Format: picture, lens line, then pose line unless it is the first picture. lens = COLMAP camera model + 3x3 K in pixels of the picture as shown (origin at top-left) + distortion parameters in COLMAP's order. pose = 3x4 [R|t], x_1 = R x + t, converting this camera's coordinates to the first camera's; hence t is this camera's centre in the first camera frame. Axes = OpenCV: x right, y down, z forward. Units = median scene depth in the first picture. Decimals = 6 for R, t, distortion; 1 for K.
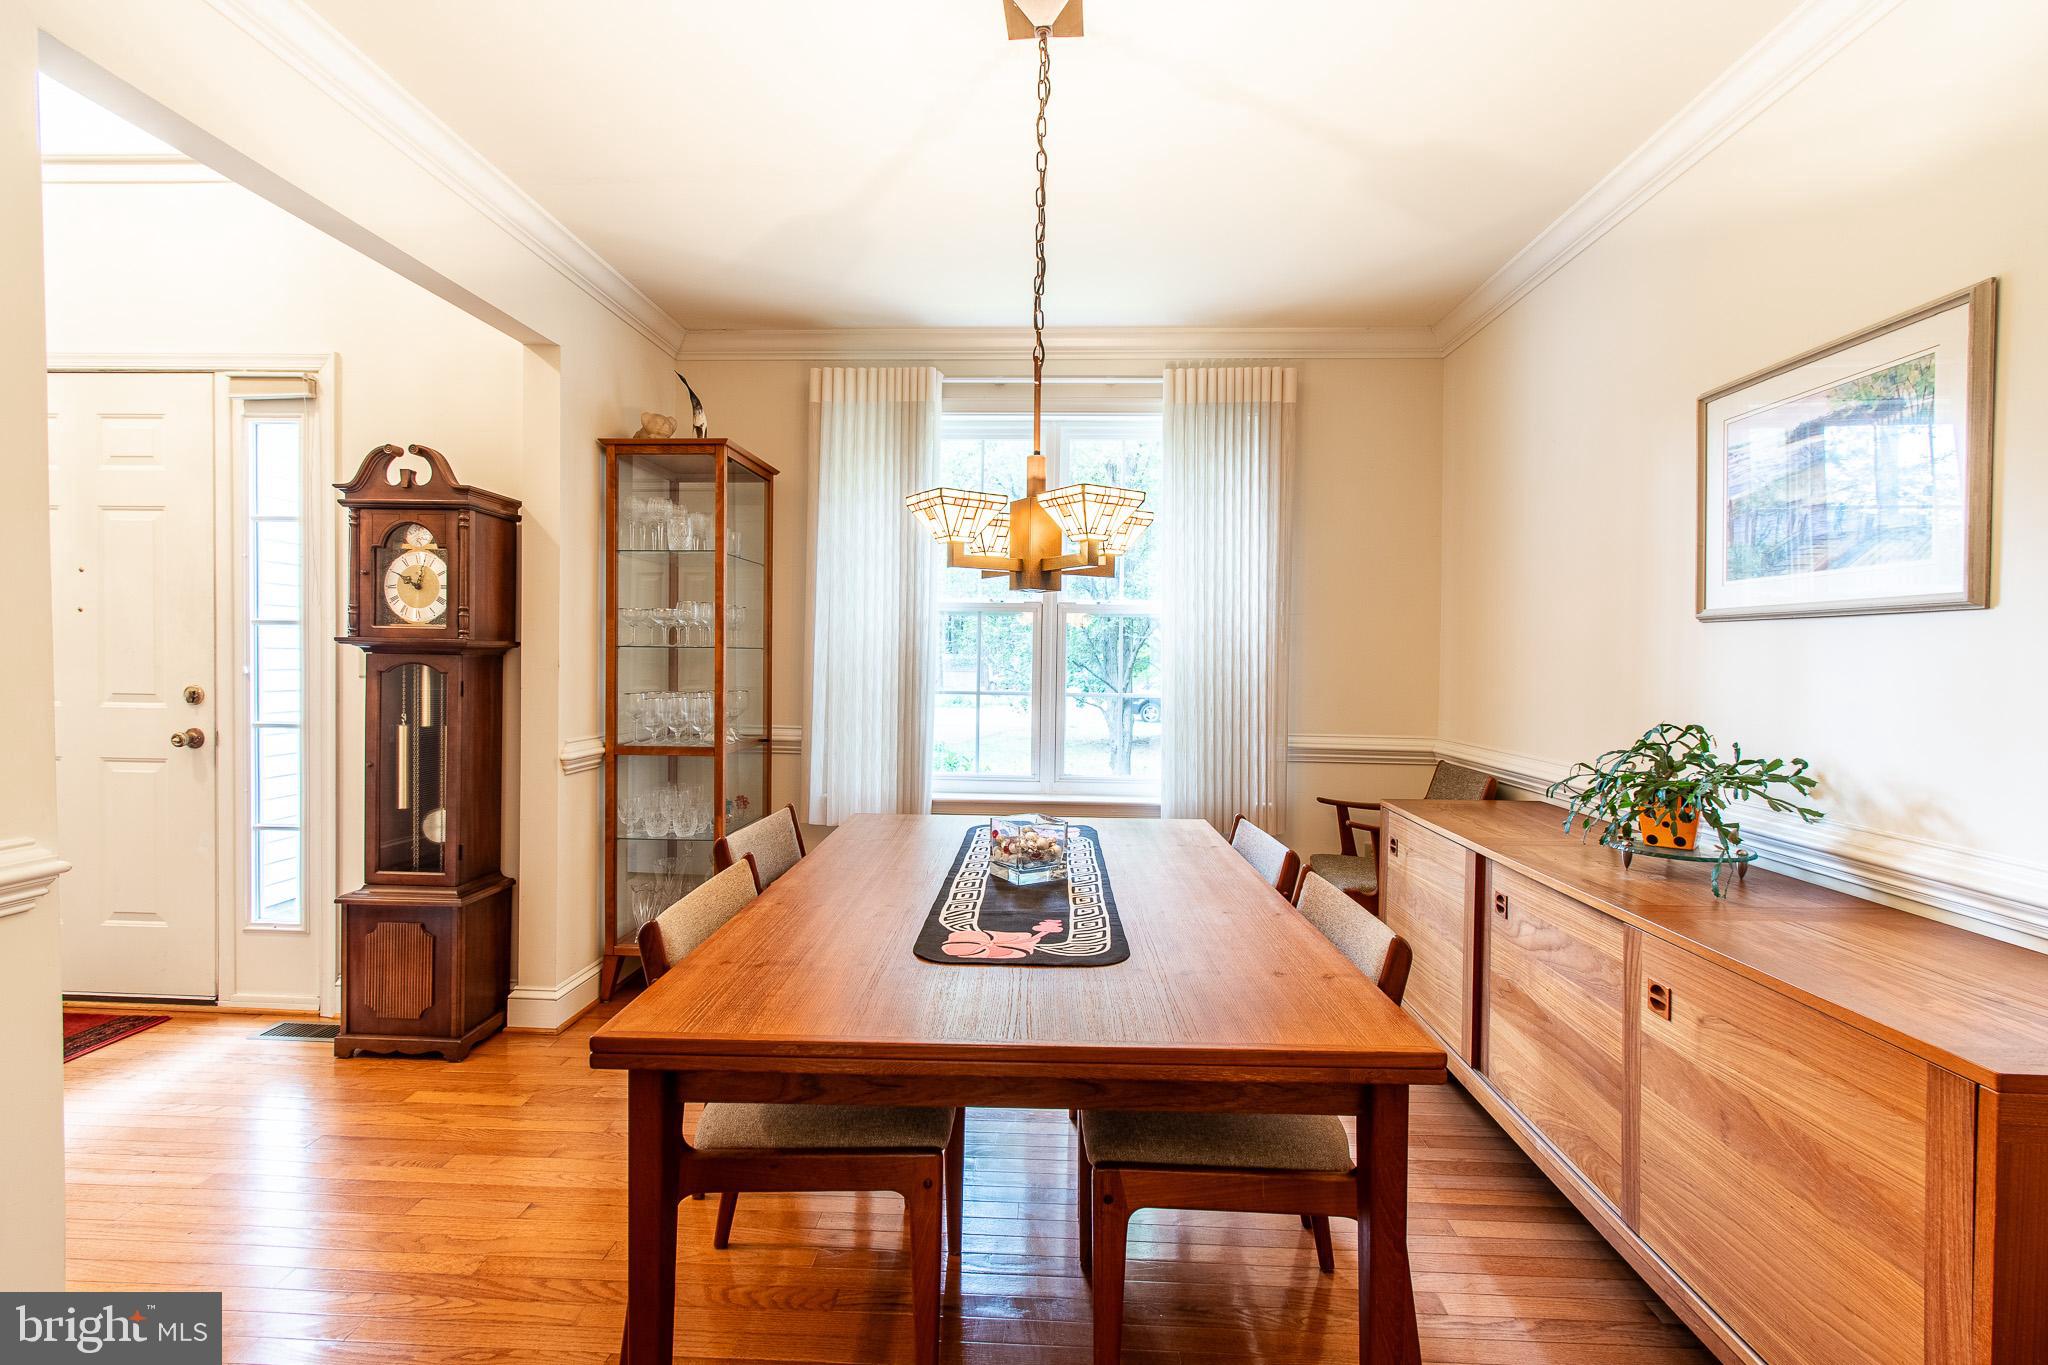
lens RADIAL K [[898.0, 0, 1022.5], [0, 898.0, 690.3], [0, 0, 1]] dist [-0.001126, -0.000074]
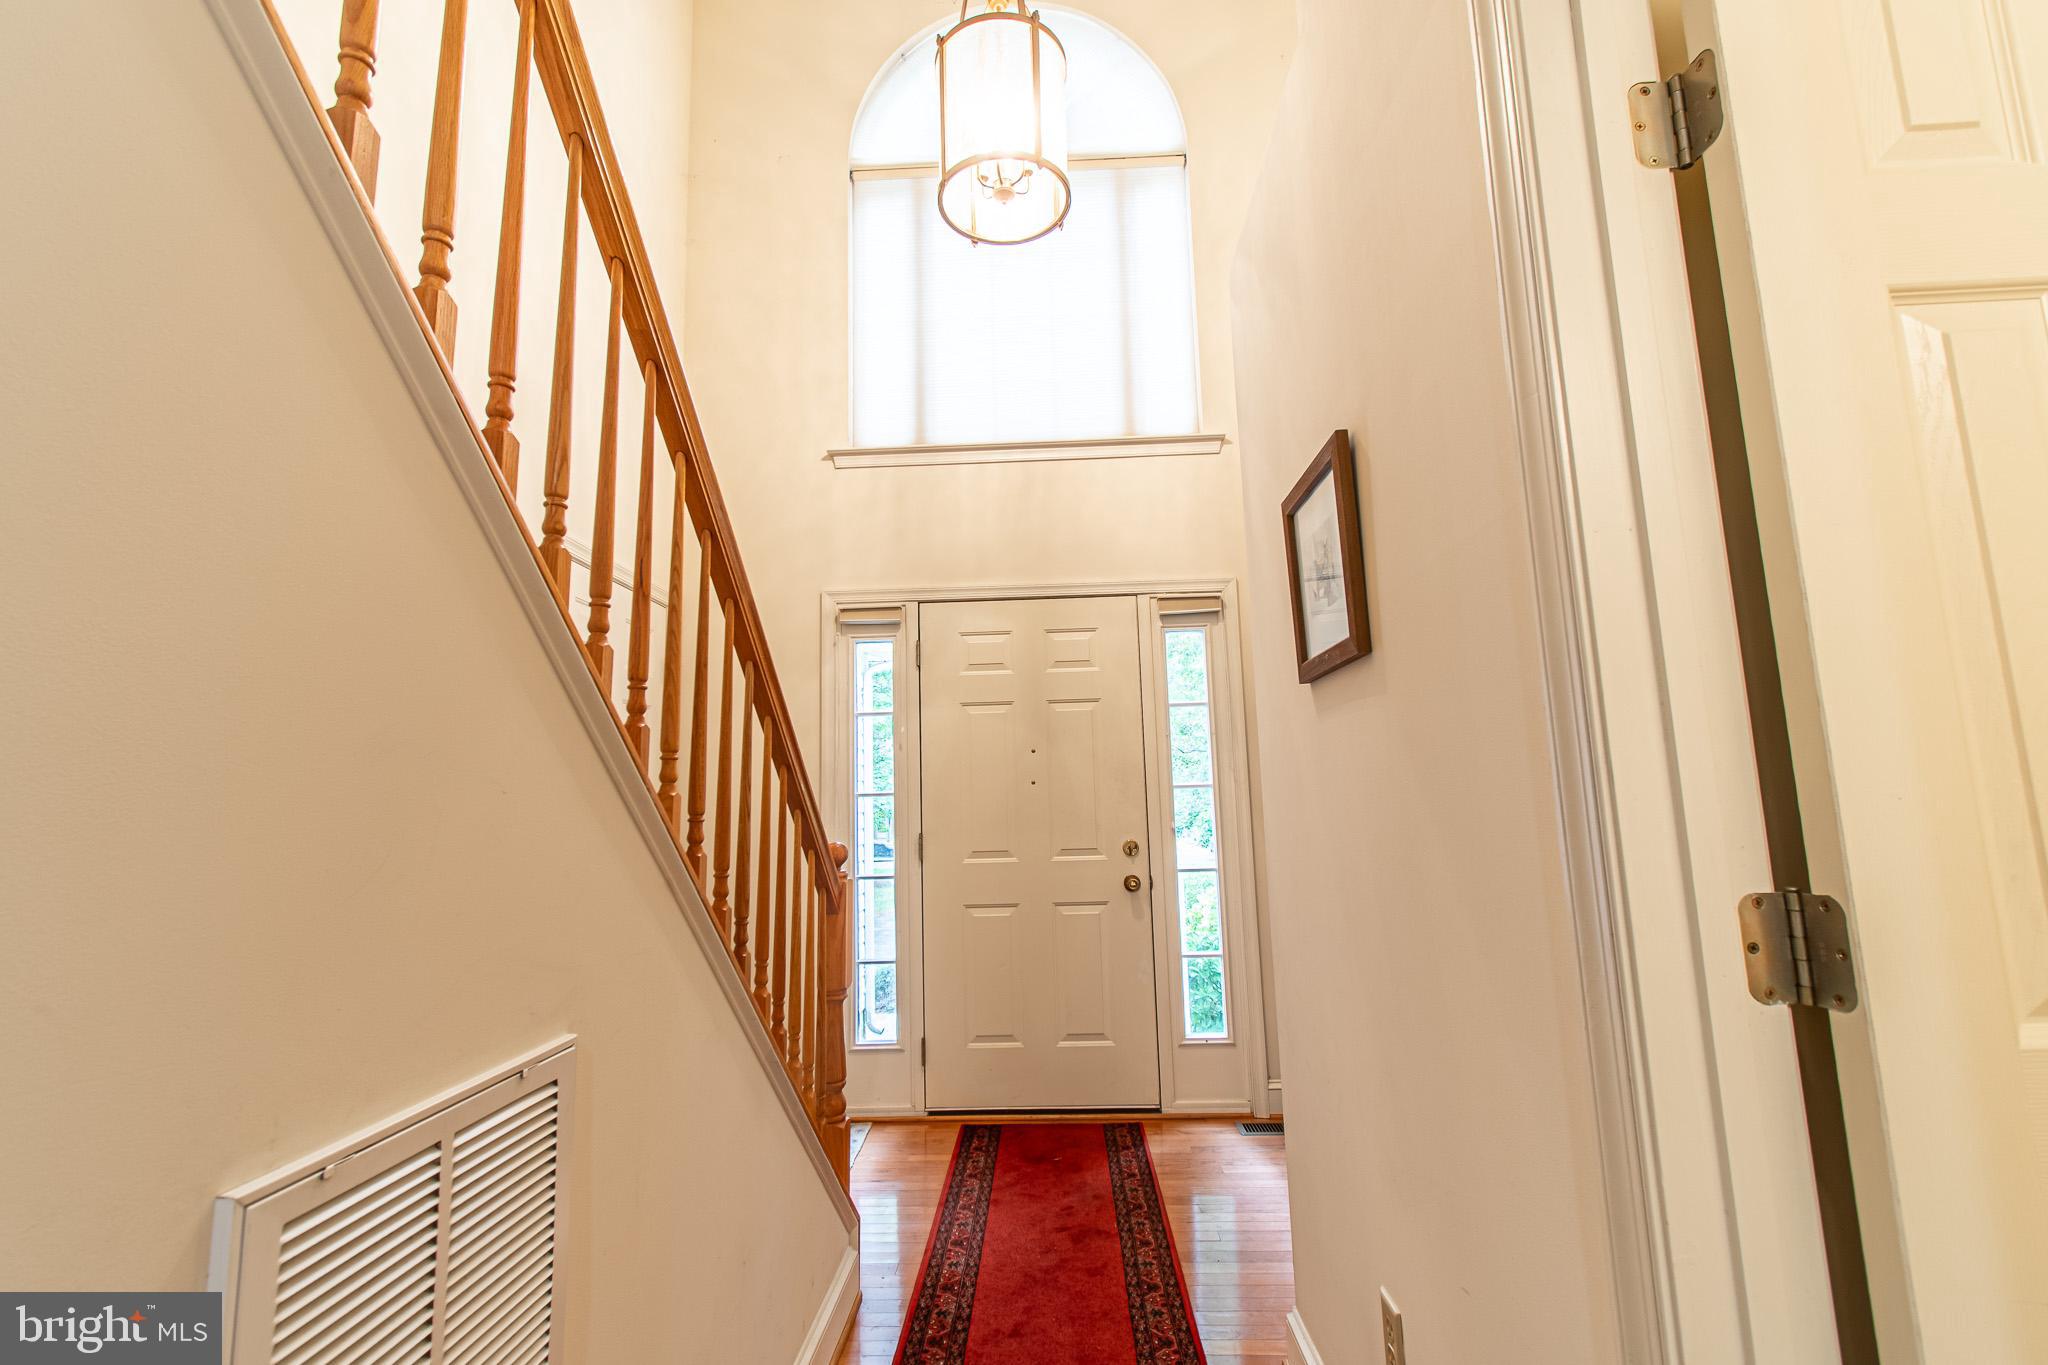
lens RADIAL K [[898.0, 0, 1029.1], [0, 898.0, 677.9], [0, 0, 1]] dist [-0.001126, -0.000074]
pose [[0.999091, -0.039112, 0.016948, -1.075398], [0.041290, 0.986762, -0.156831, -0.037765], [-0.010590, 0.157388, 0.987480, -0.264490]]
